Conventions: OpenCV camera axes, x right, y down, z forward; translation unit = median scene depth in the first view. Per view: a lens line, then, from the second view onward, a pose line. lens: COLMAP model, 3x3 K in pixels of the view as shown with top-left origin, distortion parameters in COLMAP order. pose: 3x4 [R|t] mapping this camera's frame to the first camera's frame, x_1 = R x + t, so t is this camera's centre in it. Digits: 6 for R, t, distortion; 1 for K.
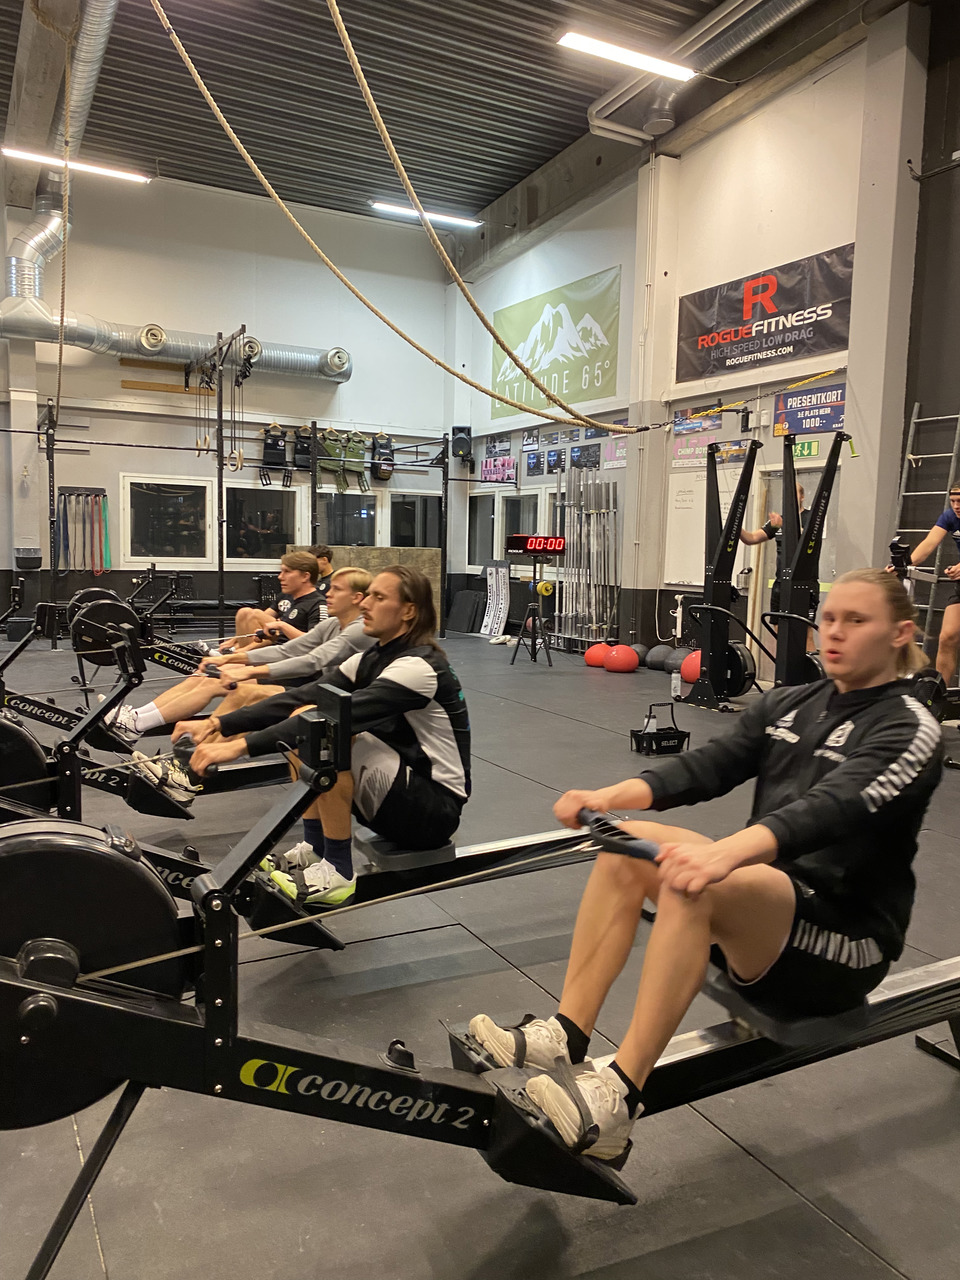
lens RADIAL K [[968.6, 0, 486.9], [0, 968.6, 662.3], [0, 0, 1]] dist [0.018065, -0.021101]
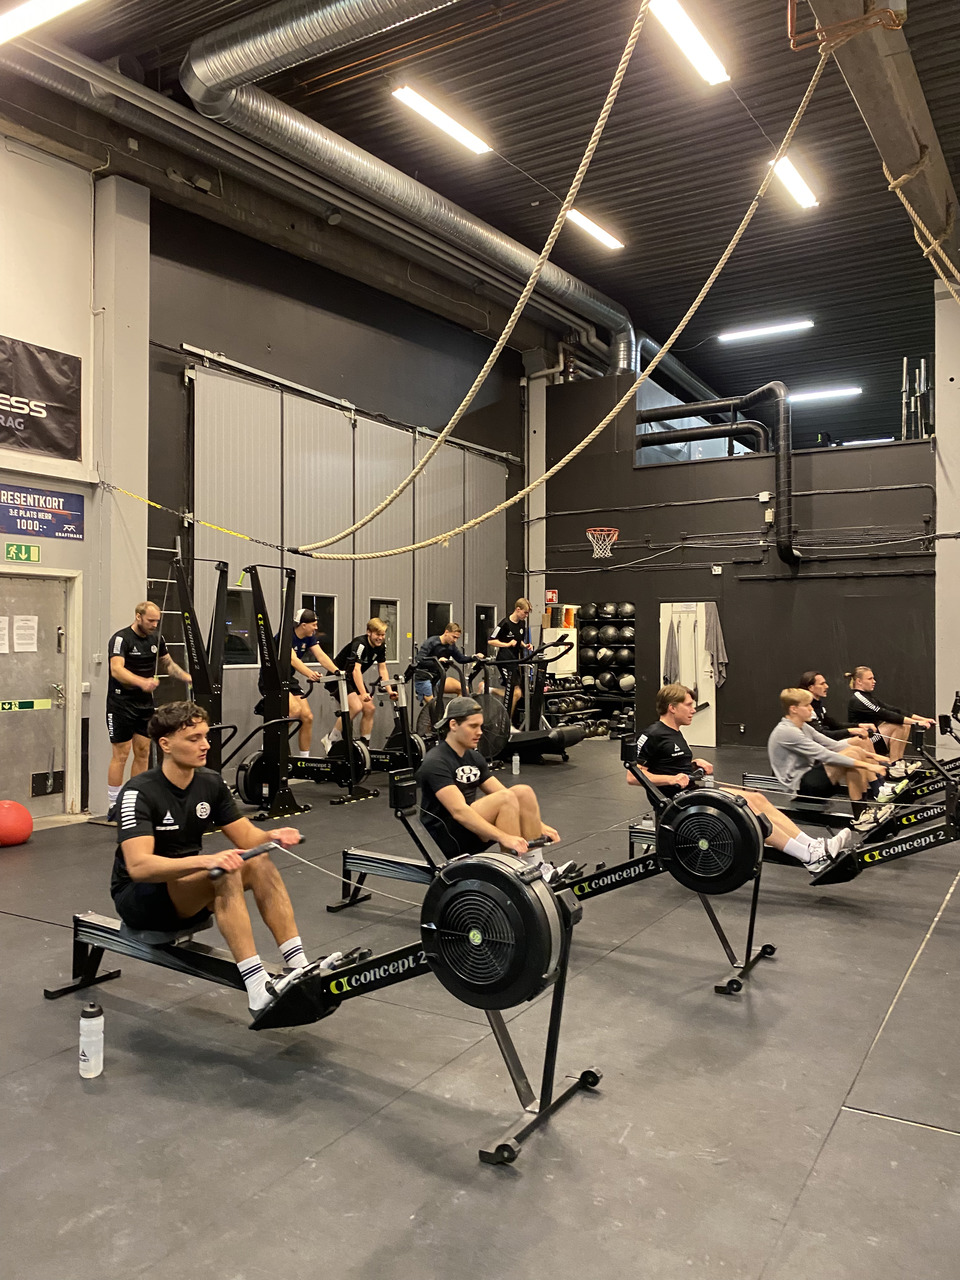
lens RADIAL K [[968.6, 0, 494.3], [0, 968.6, 635.0], [0, 0, 1]] dist [0.018065, -0.021101]
pose [[-0.497441, -0.015241, 0.867364, -0.511280], [0.091447, 0.993354, 0.069901, -0.129875], [-0.862665, 0.114090, -0.492741, 0.834576]]
